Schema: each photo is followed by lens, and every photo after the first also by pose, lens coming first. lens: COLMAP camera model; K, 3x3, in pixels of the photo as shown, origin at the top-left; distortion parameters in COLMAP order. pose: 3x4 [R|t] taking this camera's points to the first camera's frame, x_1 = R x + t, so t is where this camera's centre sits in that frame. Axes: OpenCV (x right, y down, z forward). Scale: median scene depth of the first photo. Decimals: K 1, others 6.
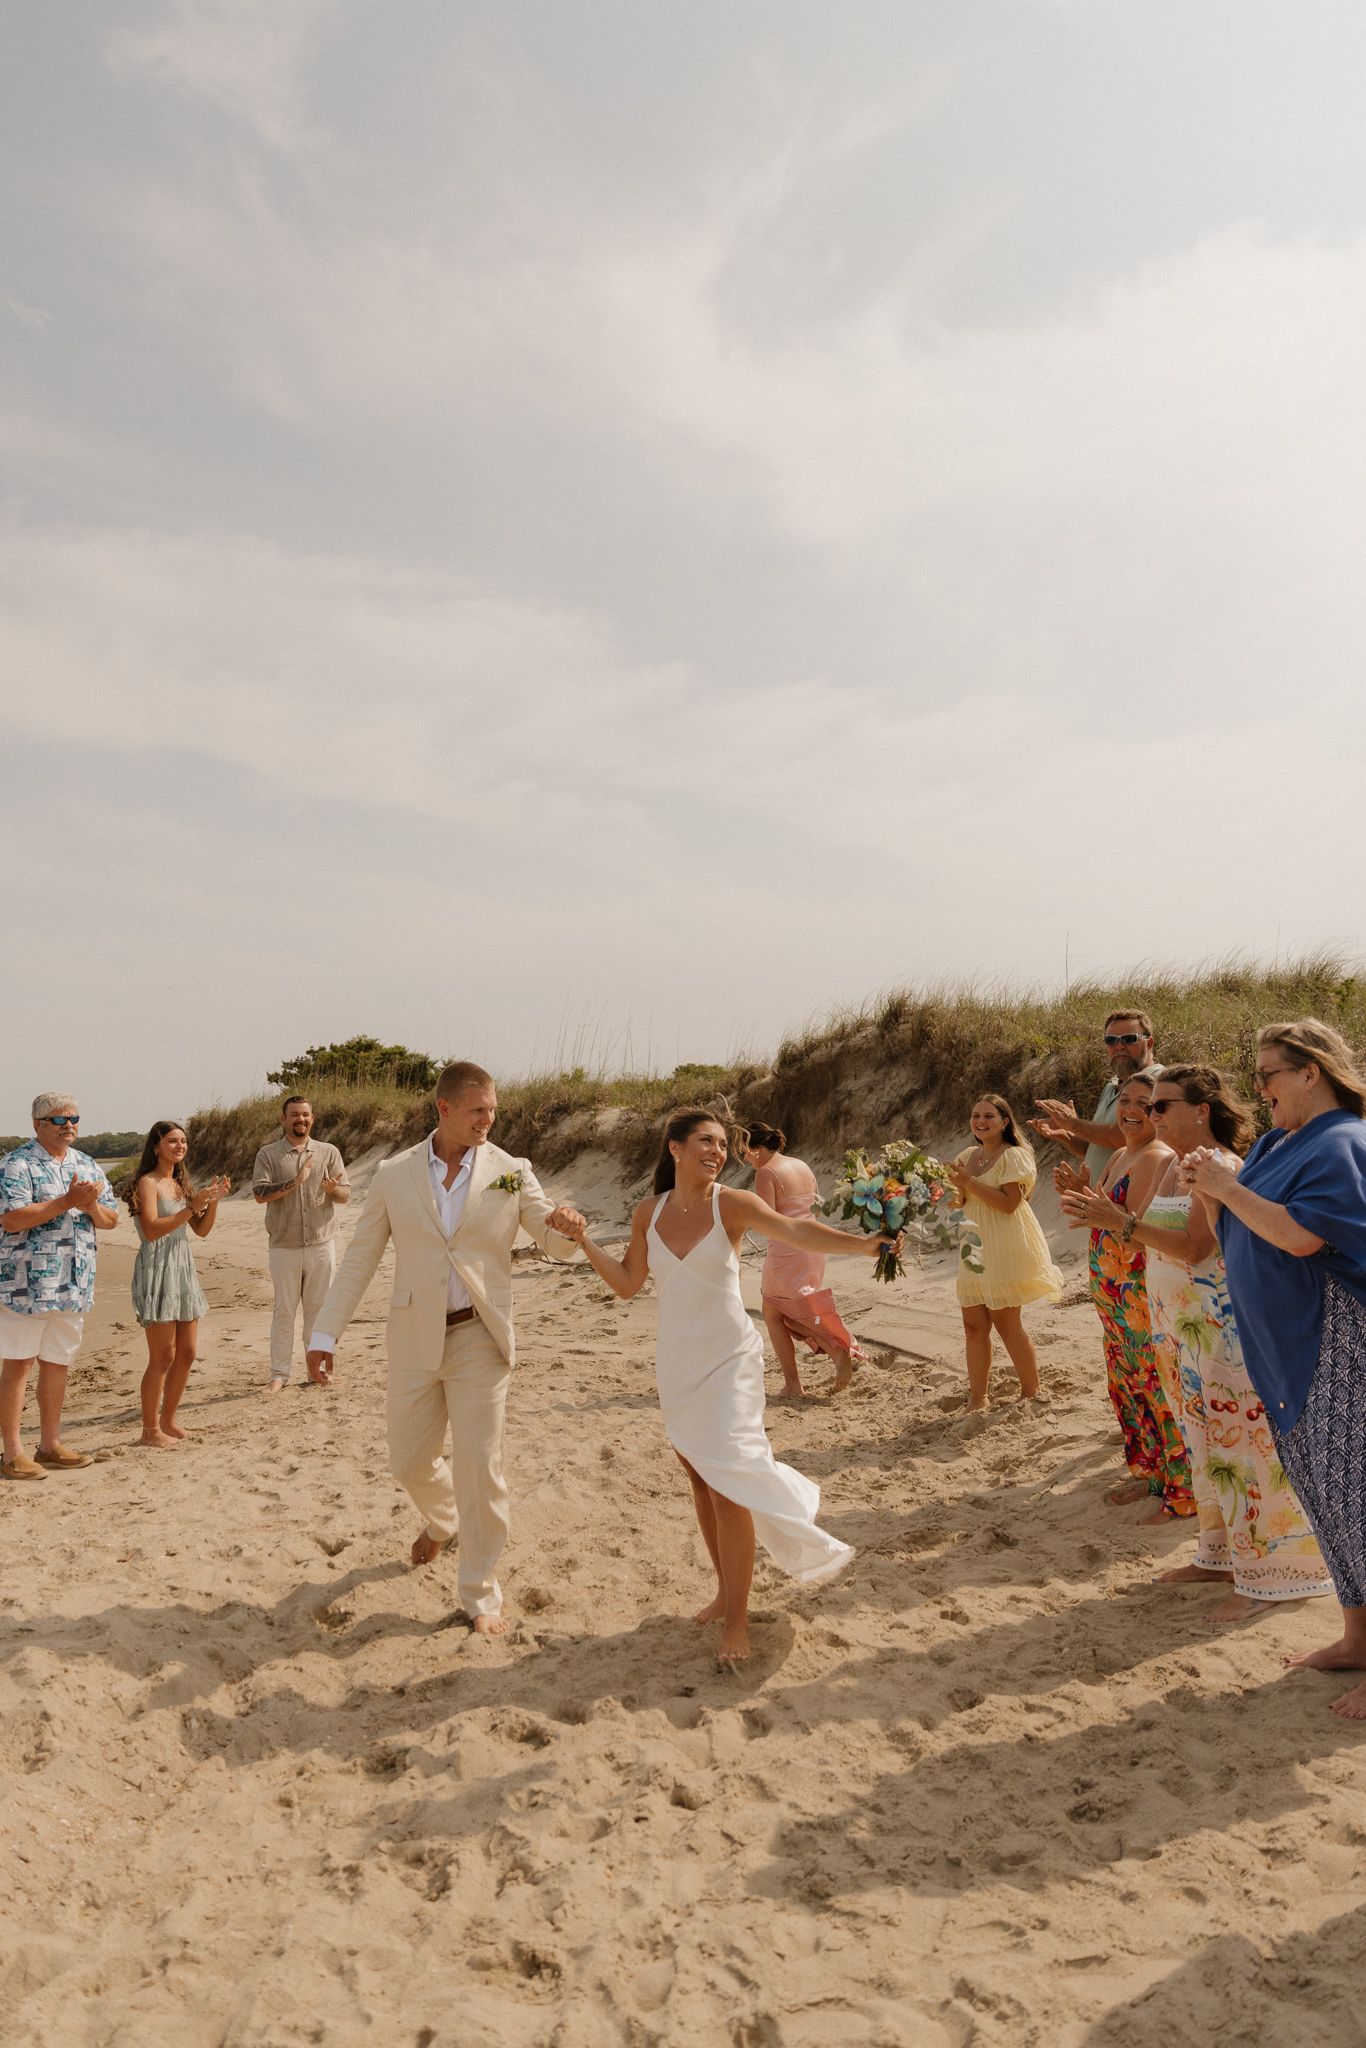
lens RADIAL K [[1472.0, 0, 680.7], [0, 1472.0, 1024.2], [0, 0, 1]] dist [-0.000500, -0.000245]
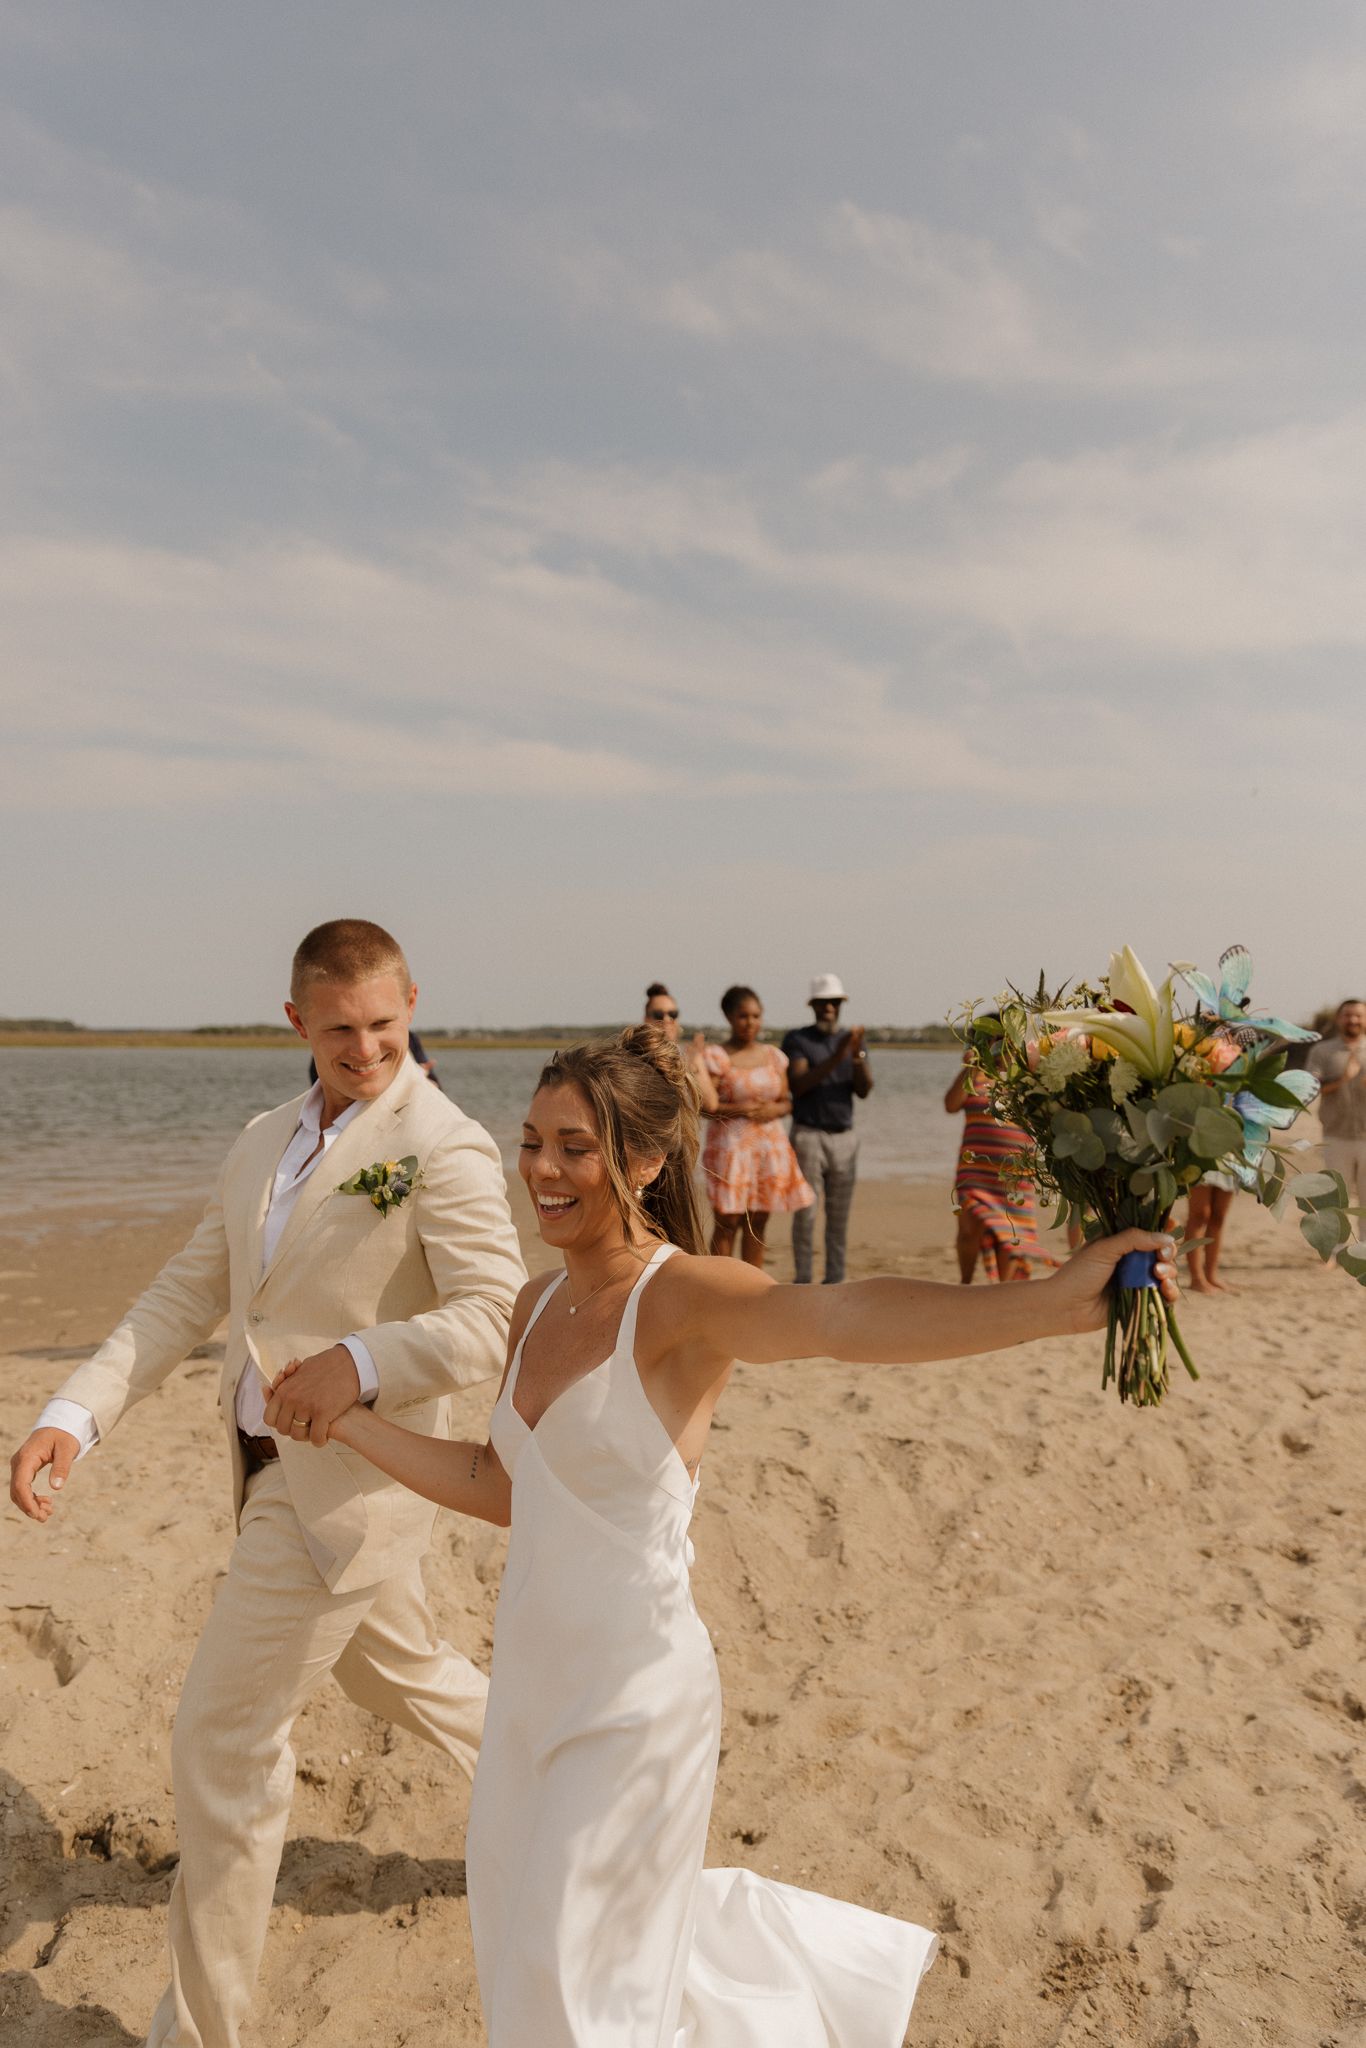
lens RADIAL K [[1472.0, 0, 683.6], [0, 1472.0, 1024.3], [0, 0, 1]] dist [-0.000500, -0.000245]
pose [[0.715284, 0.035598, -0.697927, 0.290244], [0.017881, 0.997443, 0.069200, -0.032168], [0.698606, -0.061977, 0.712818, -0.213450]]
